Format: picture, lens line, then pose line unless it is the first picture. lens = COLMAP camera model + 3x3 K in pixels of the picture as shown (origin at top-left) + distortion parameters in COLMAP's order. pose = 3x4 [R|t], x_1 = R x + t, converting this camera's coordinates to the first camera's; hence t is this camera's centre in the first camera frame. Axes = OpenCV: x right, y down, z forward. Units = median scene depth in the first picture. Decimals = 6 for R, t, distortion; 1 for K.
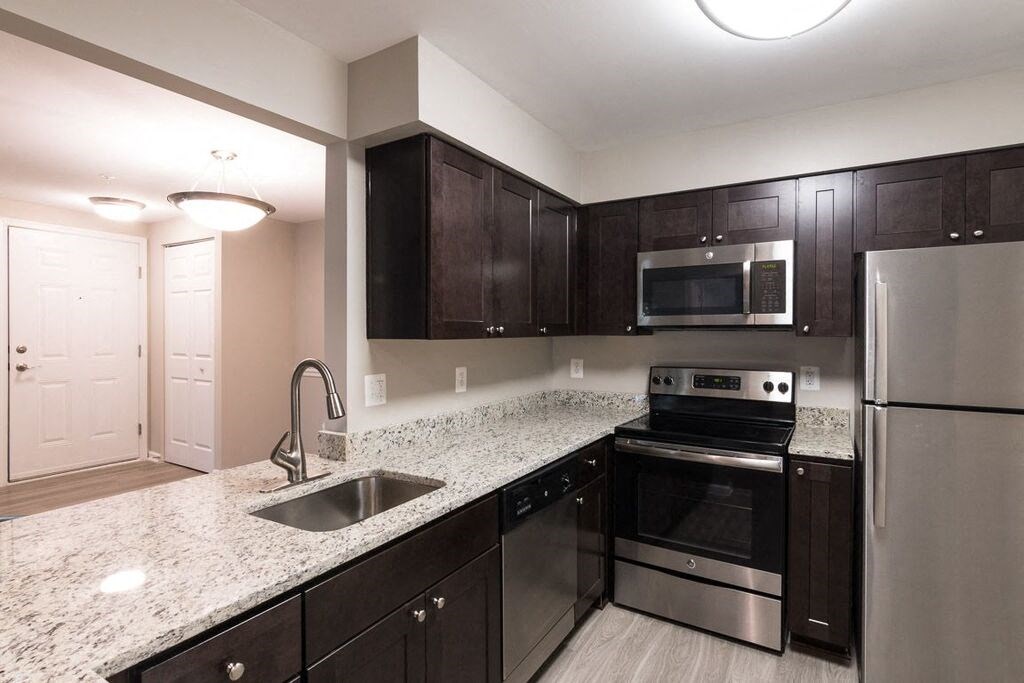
lens RADIAL K [[509.7, 0, 512.0], [0, 509.7, 341.5], [0, 0, 1]] dist [0.000363, 0.000026]
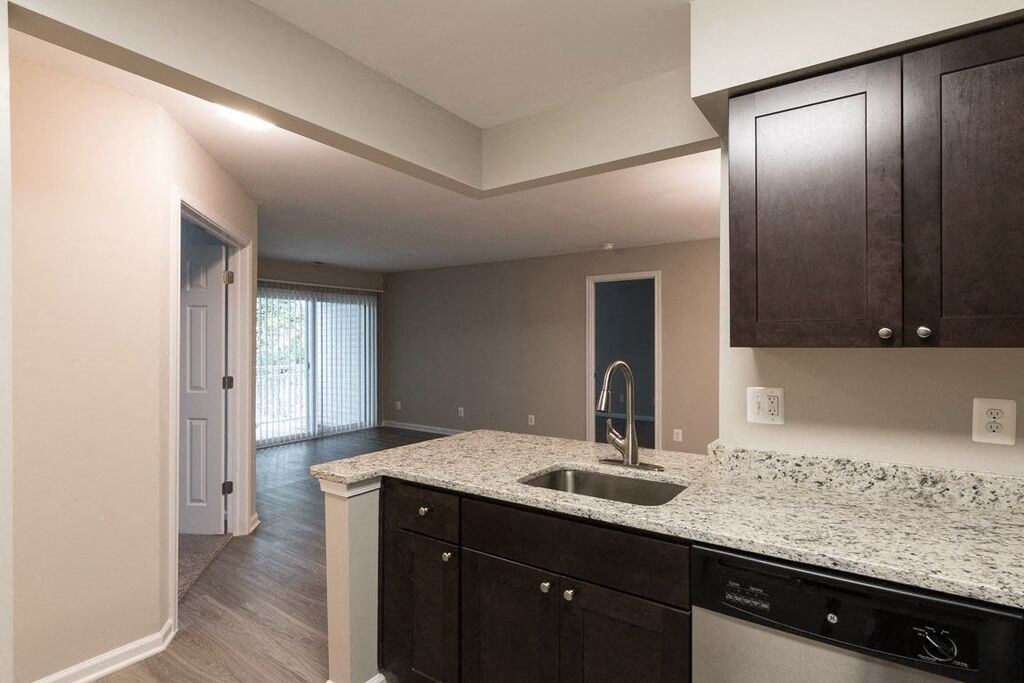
lens RADIAL K [[516.9, 0, 512.0], [0, 516.9, 341.5], [0, 0, 1]] dist [-0.002138, 0.000041]
pose [[-0.050122, 0.003429, -0.998737, 0.608831], [-0.014964, 0.999879, 0.004183, -0.009354], [0.998631, 0.015154, -0.050064, 0.609859]]
